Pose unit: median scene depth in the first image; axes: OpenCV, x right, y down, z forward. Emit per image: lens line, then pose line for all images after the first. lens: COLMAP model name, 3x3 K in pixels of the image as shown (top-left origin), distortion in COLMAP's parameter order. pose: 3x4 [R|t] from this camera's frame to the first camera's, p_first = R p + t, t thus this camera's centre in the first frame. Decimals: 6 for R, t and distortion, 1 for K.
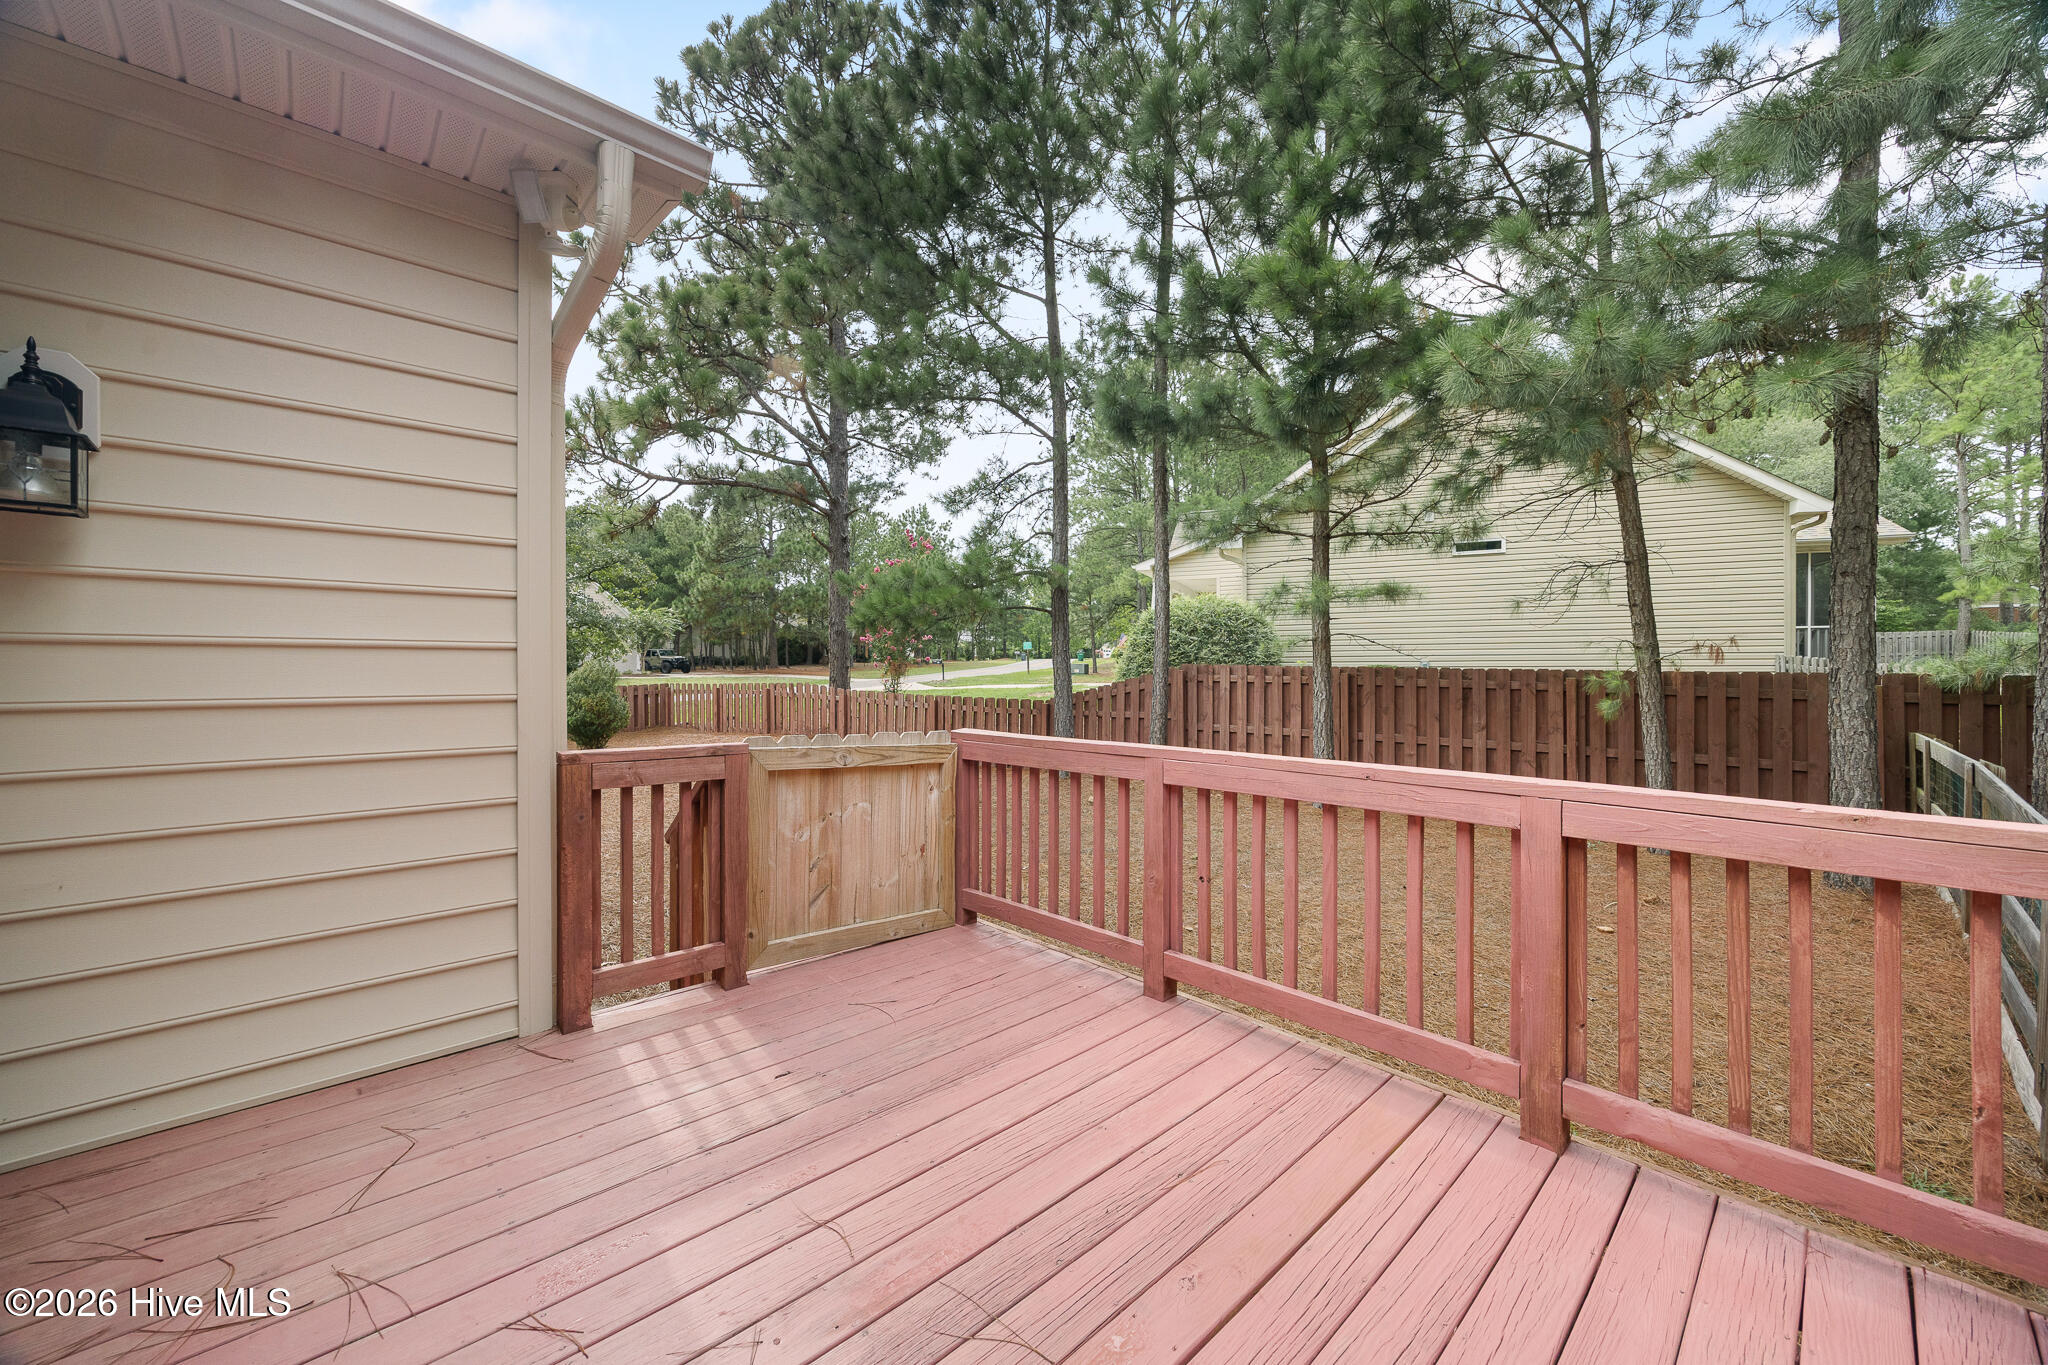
lens RADIAL K [[766.7, 0, 1035.9], [0, 766.7, 679.1], [0, 0, 1]] dist [0.000126, -0.000017]
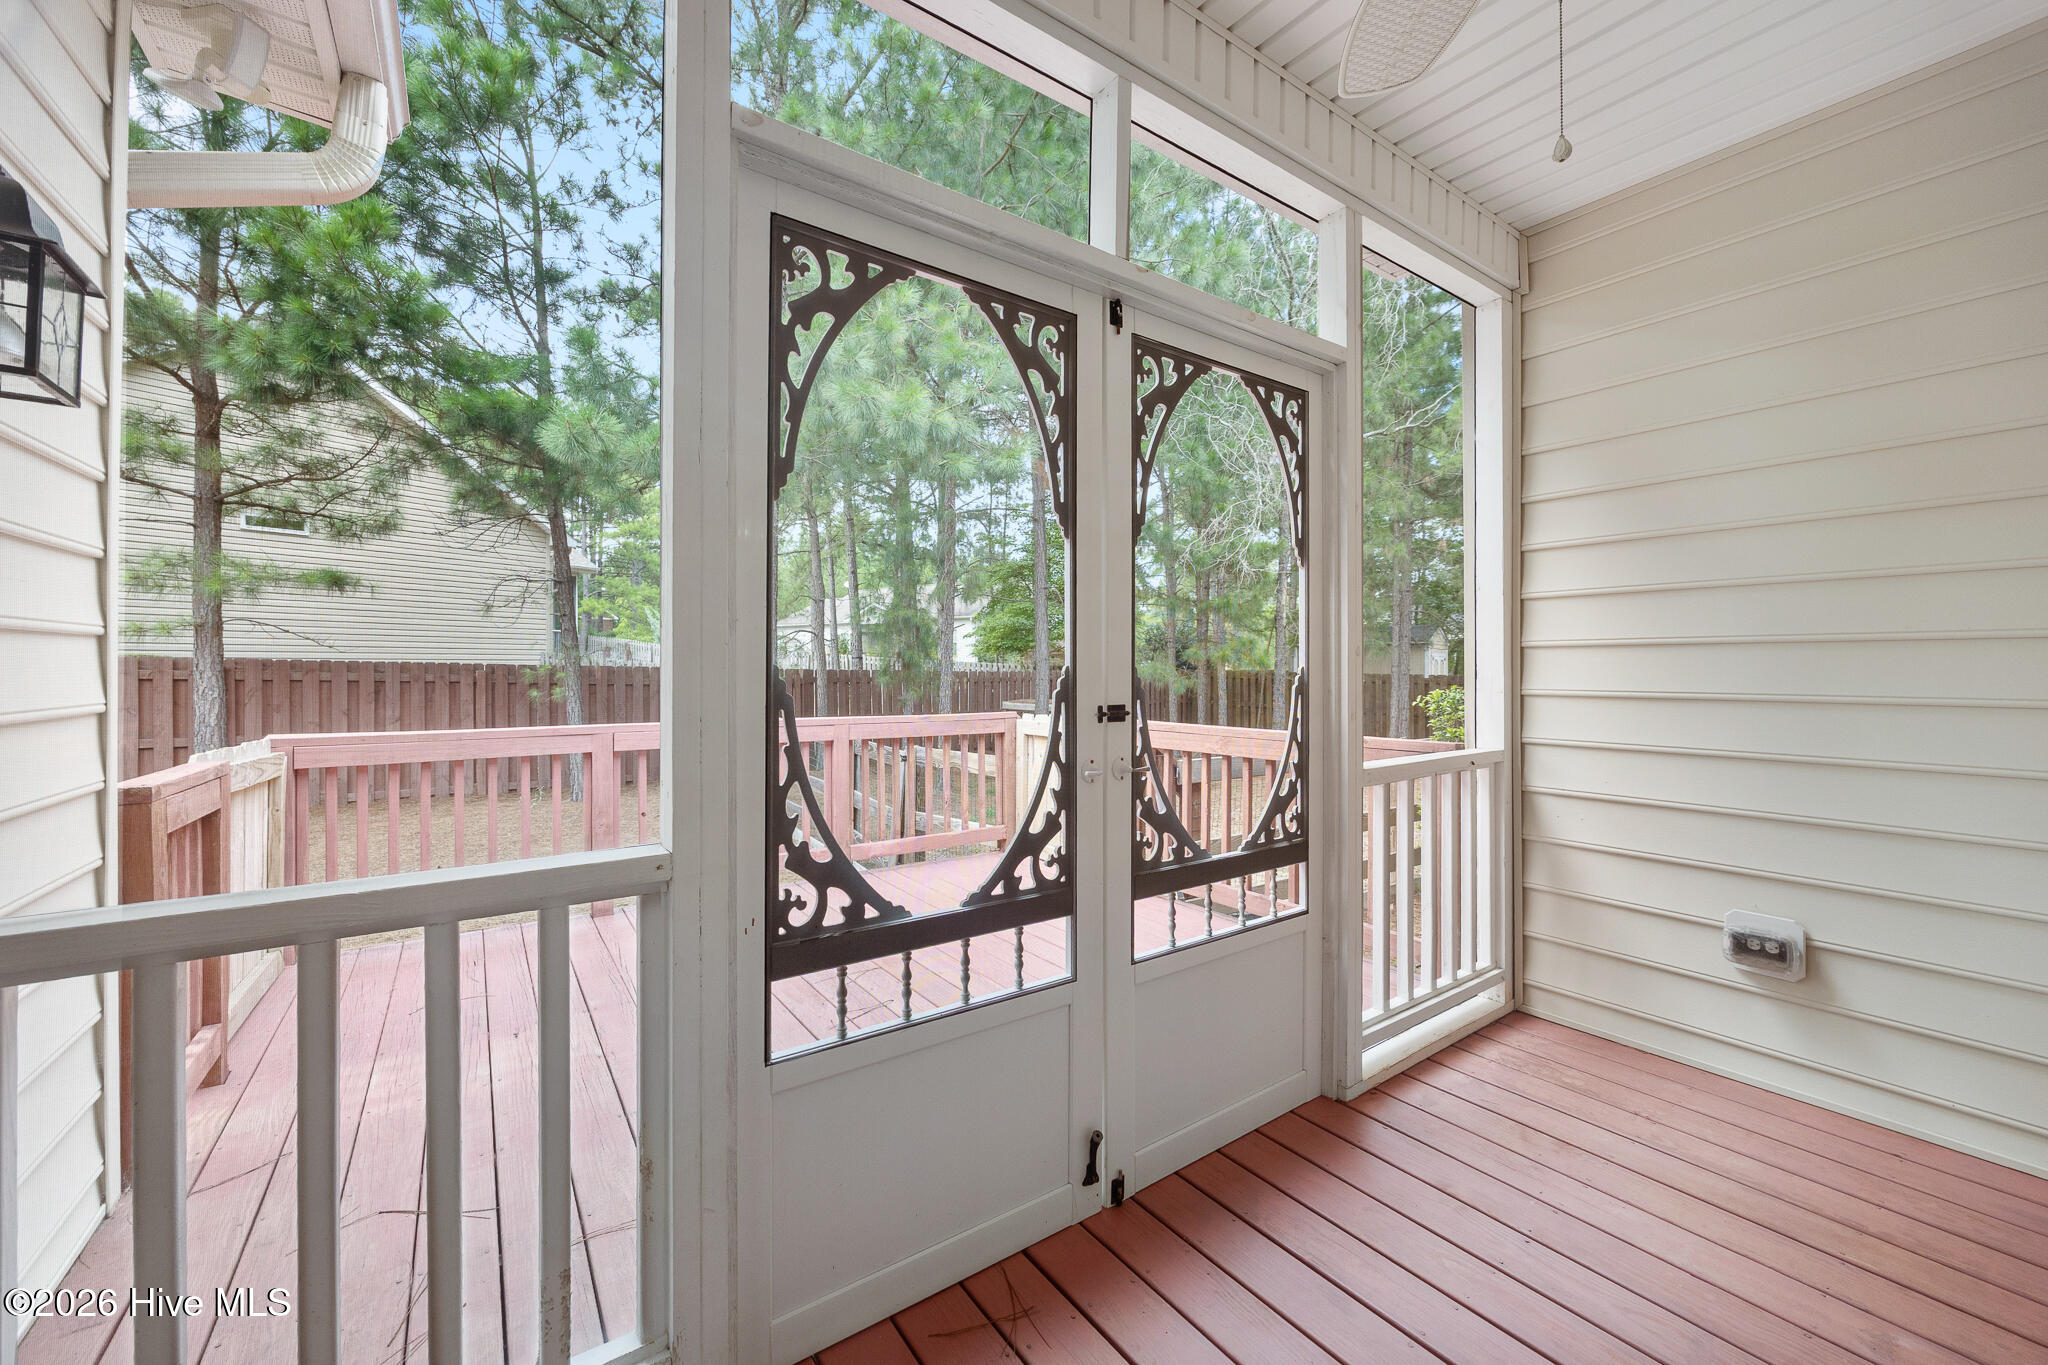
lens RADIAL K [[792.2, 0, 1018.5], [0, 792.2, 669.4], [0, 0, 1]] dist [-0.001158, -0.000139]
pose [[0.143671, -0.002604, 0.989622, -0.349309], [0.003733, 0.999991, 0.002089, -0.002797], [-0.989618, 0.003394, 0.143679, 0.023056]]
